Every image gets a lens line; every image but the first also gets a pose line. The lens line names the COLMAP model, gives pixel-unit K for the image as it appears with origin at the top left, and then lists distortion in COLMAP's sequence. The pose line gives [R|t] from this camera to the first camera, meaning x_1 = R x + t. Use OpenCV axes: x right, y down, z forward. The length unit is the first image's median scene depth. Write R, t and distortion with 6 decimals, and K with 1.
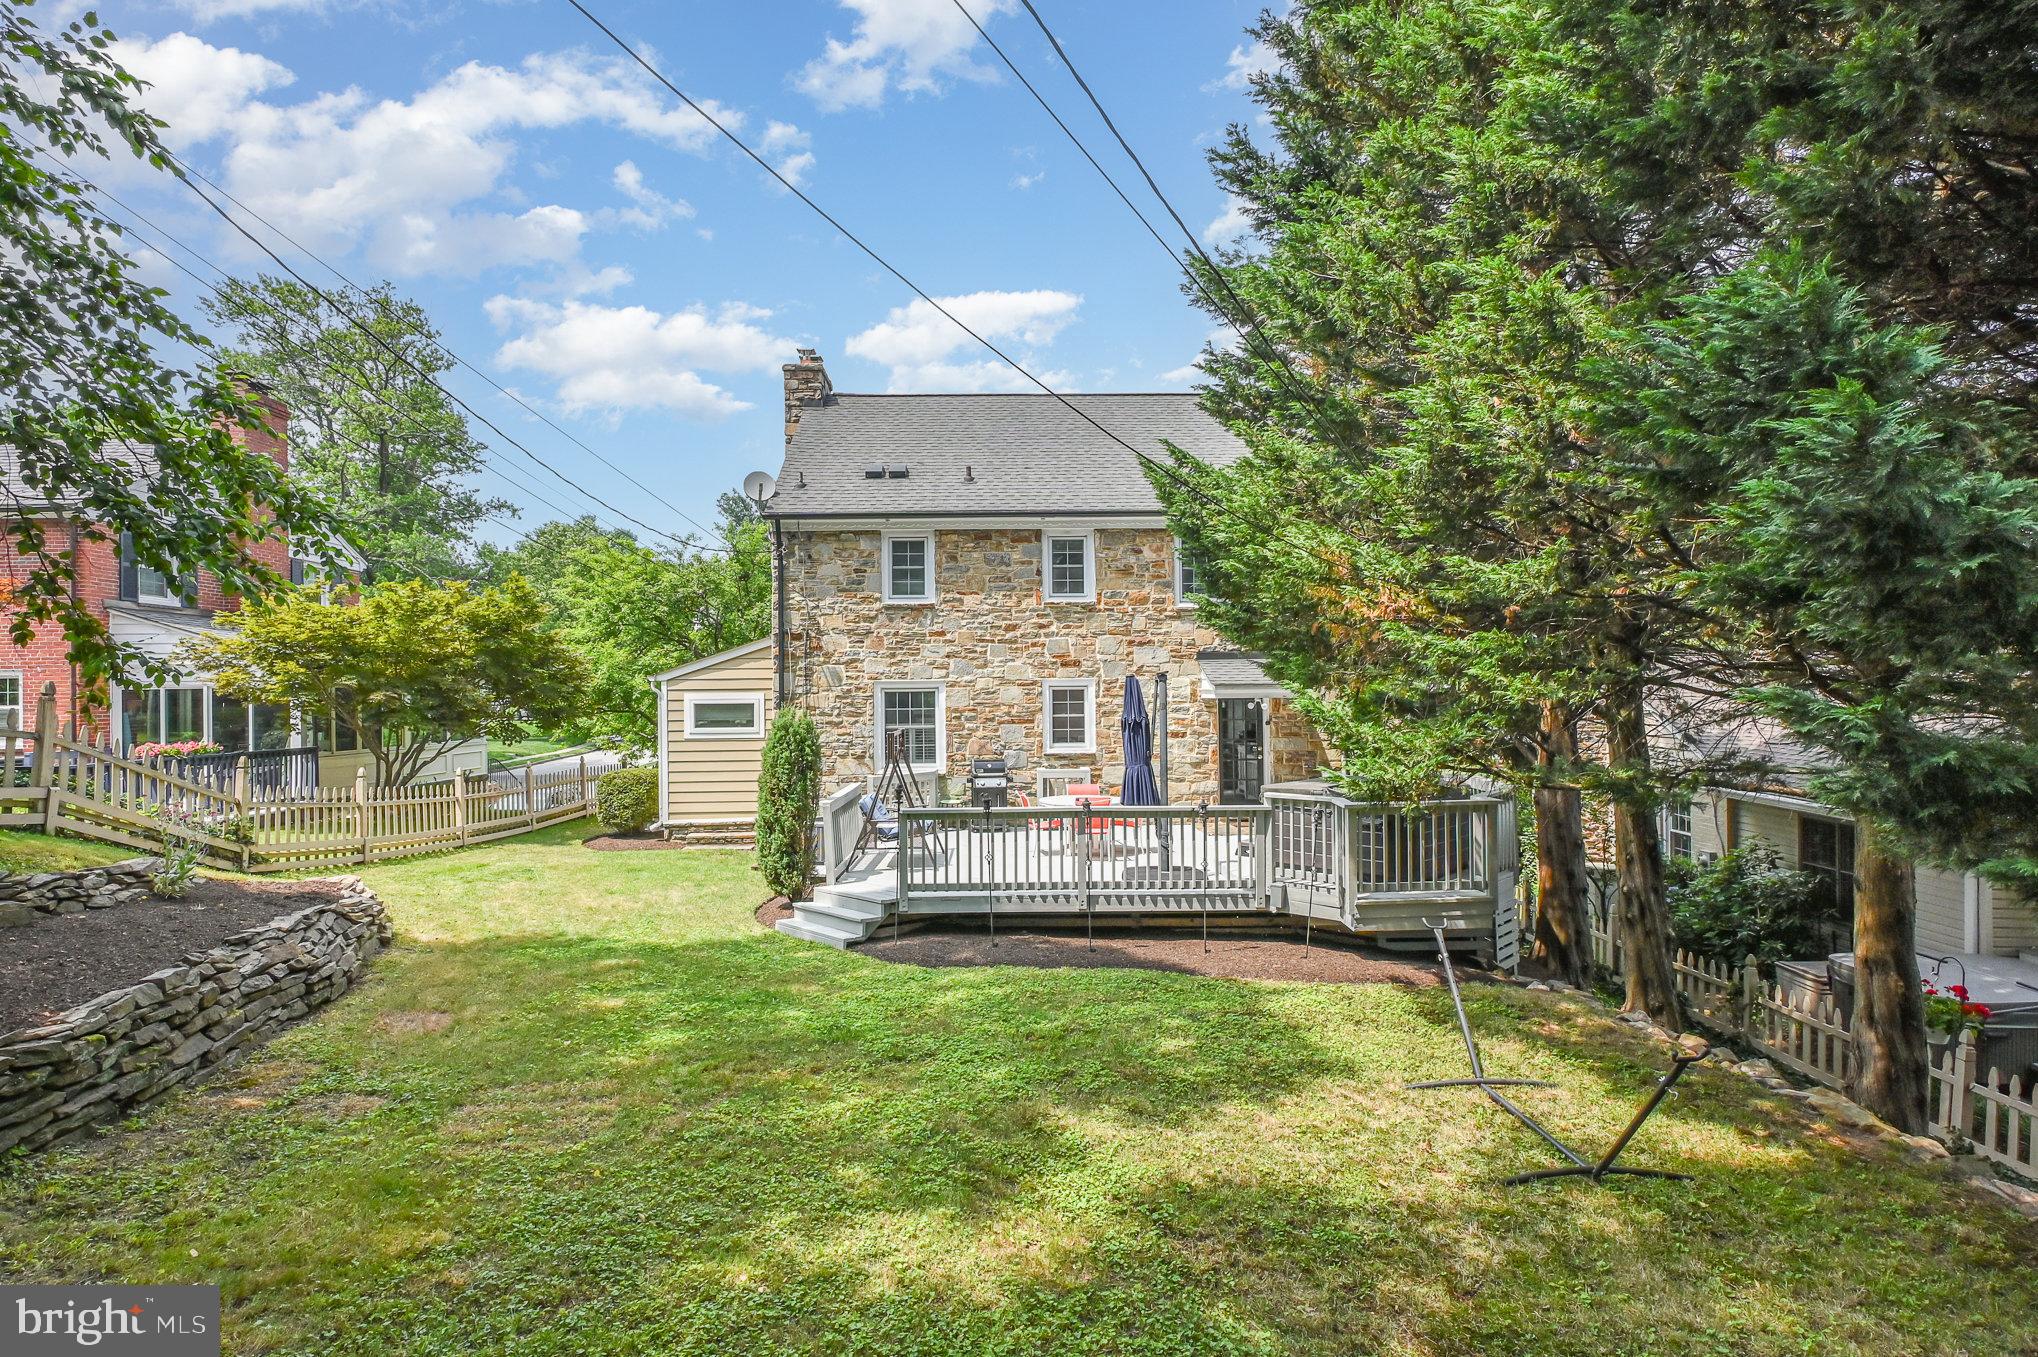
lens RADIAL K [[1009.3, 0, 1011.0], [0, 1009.3, 682.0], [0, 0, 1]] dist [0.005976, 0.000985]
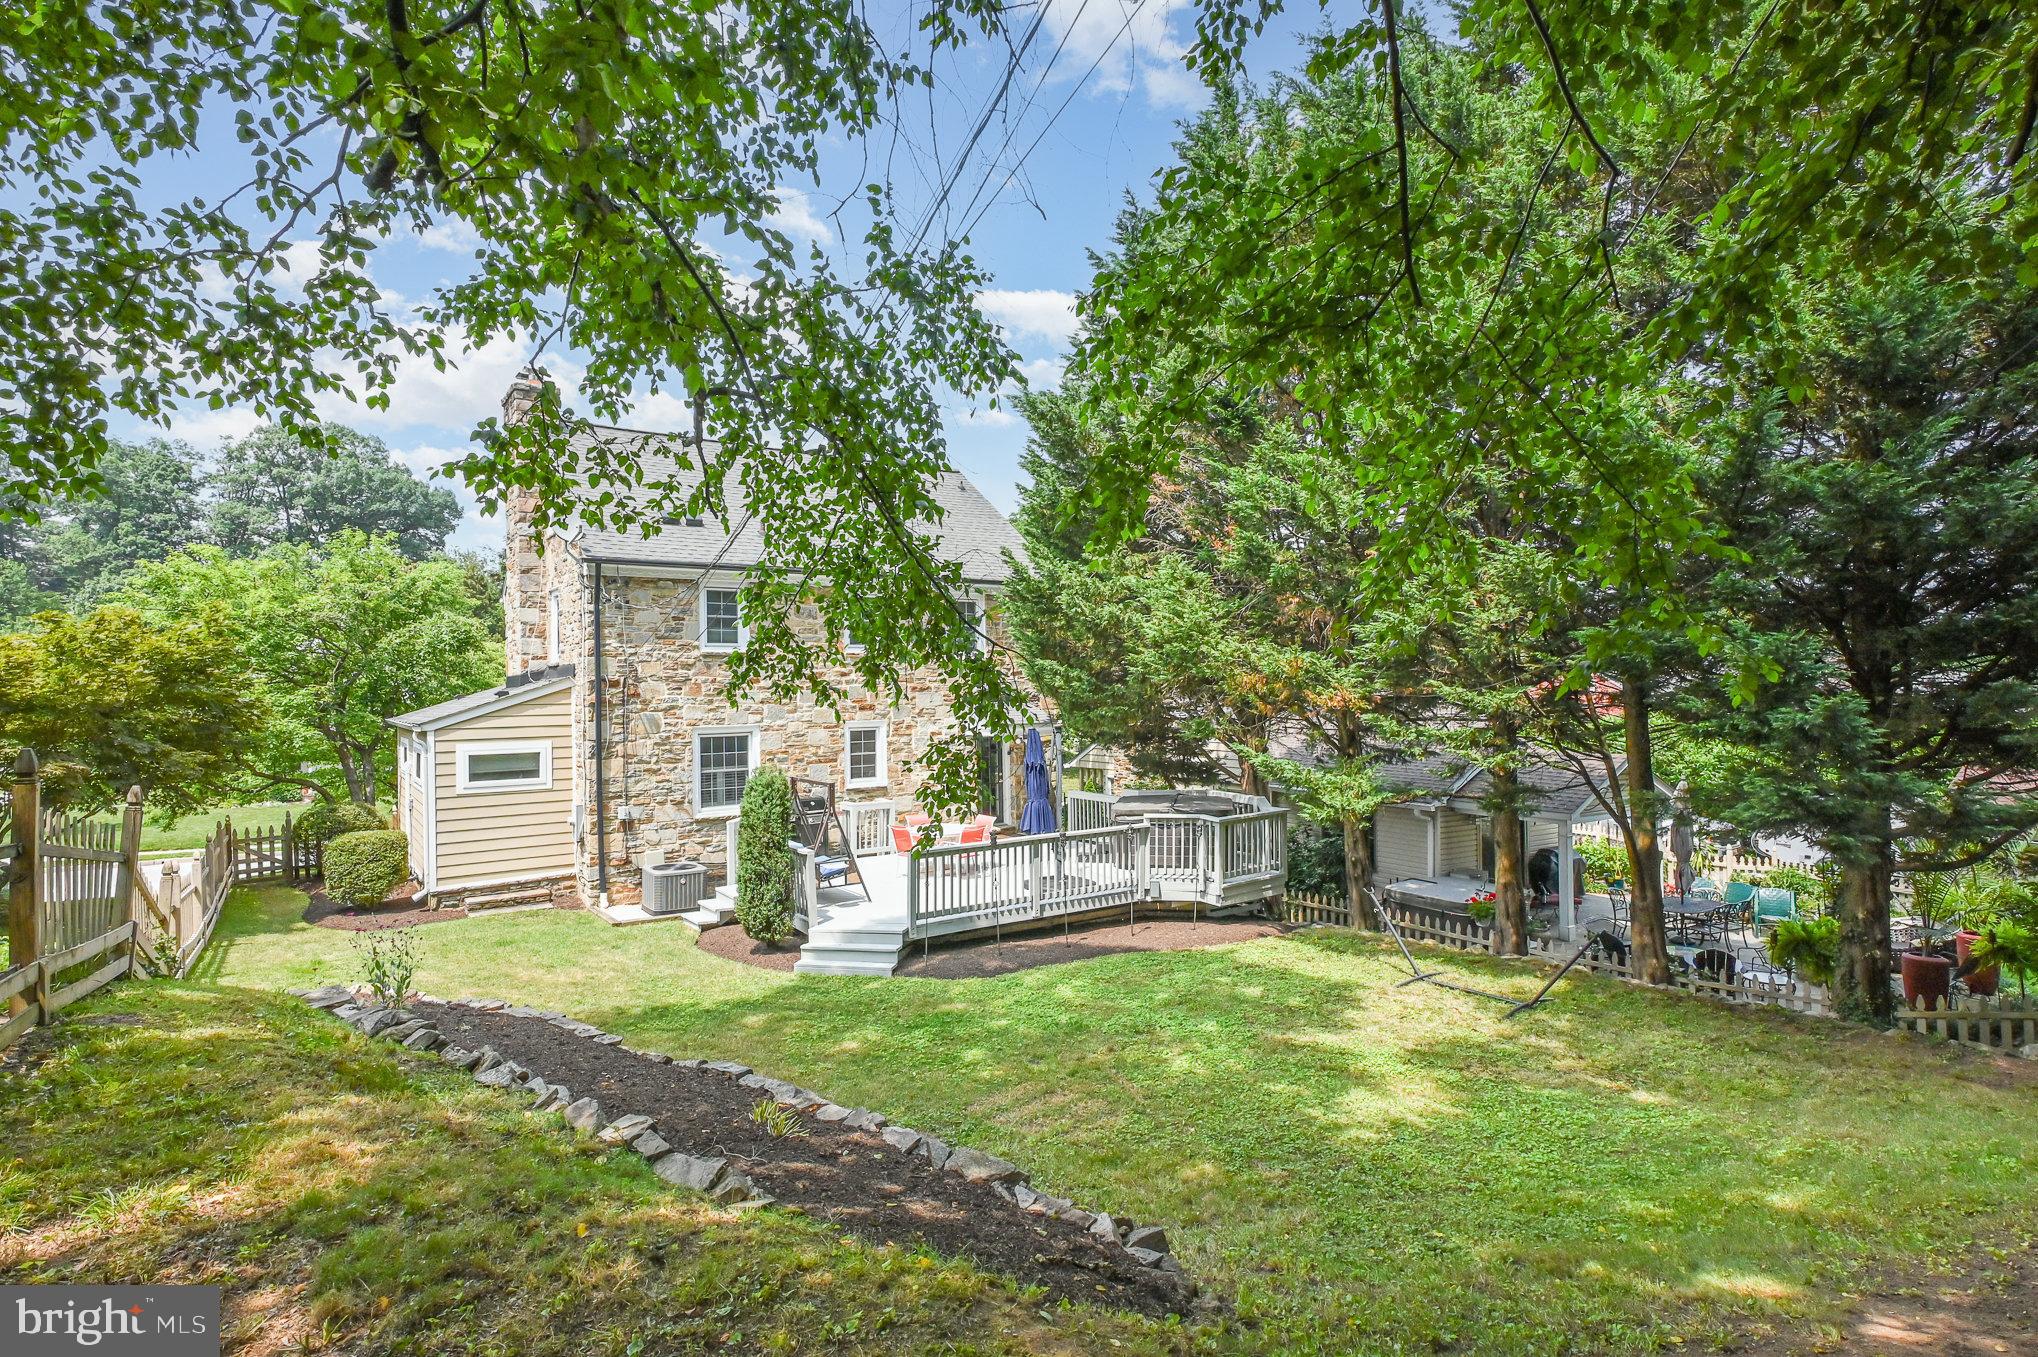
lens RADIAL K [[1009.3, 0, 1000.4], [0, 1009.3, 682.4], [0, 0, 1]] dist [0.005976, 0.000985]
pose [[0.834070, -0.000648, 0.551659, -0.439188], [0.000804, 1.000000, -0.000040, -0.046060], [-0.551658, 0.000477, 0.834070, -0.023589]]
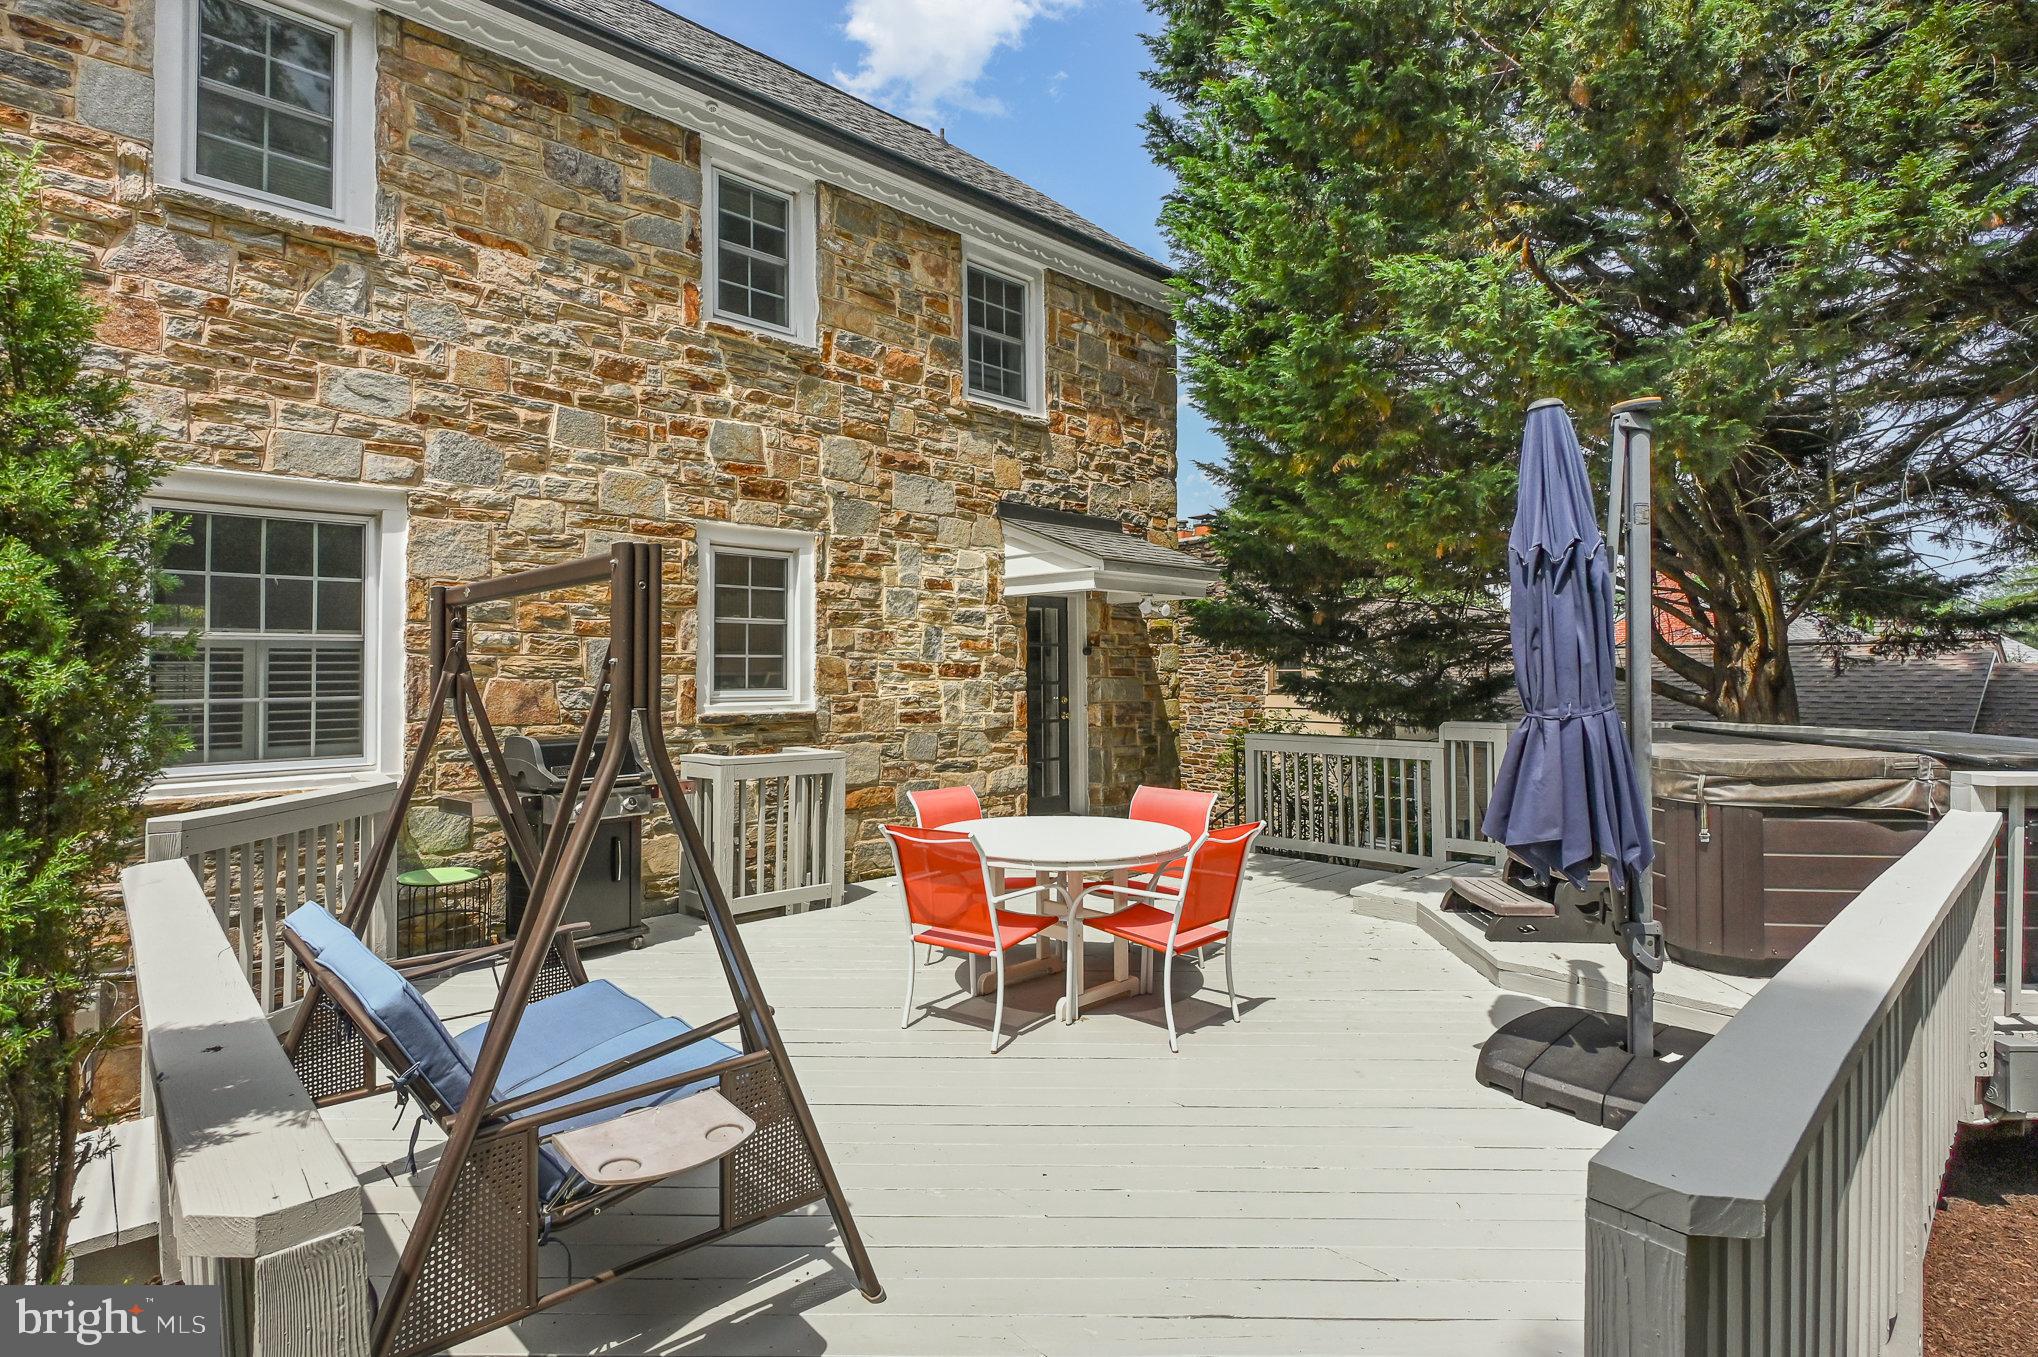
lens RADIAL K [[1009.3, 0, 999.9], [0, 1009.3, 647.2], [0, 0, 1]] dist [0.005976, 0.000985]
pose [[0.740908, 0.024925, 0.671144, -0.139584], [-0.008700, 0.999583, -0.027519, 0.054181], [-0.671551, 0.014550, 0.740816, 0.640672]]
